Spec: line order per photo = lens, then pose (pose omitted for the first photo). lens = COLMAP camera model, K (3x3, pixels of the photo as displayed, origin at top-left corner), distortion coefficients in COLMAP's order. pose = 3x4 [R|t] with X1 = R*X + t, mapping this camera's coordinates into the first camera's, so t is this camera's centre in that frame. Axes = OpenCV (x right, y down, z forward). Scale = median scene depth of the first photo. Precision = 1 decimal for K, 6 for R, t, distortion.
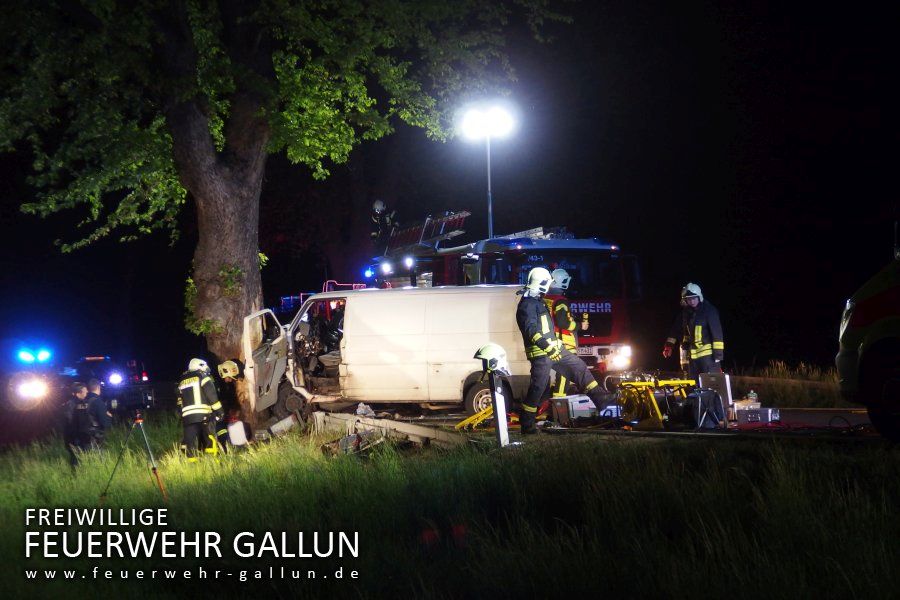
lens RADIAL K [[1554.0, 0, 448.0], [0, 1554.0, 302.2], [0, 0, 1]] dist [0.129400, 0.000000]
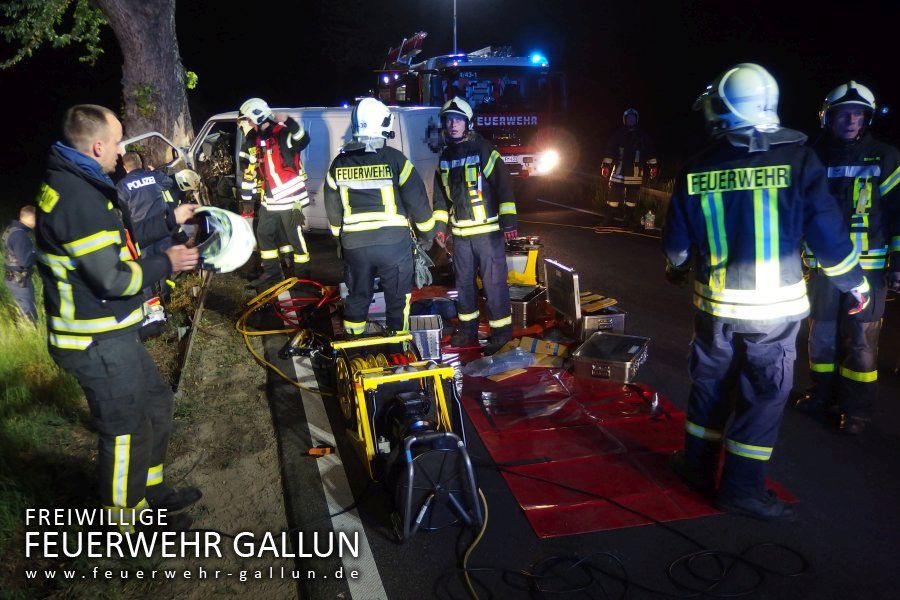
lens RADIAL K [[692.2, 0, 441.2], [0, 692.2, 308.0], [0, 0, 1]] dist [-0.009102, 0.000326]
pose [[0.990987, 0.041644, -0.127318, 0.121430], [-0.001380, 0.953573, 0.301159, -0.020554], [0.133948, -0.298269, 0.945036, 0.541921]]
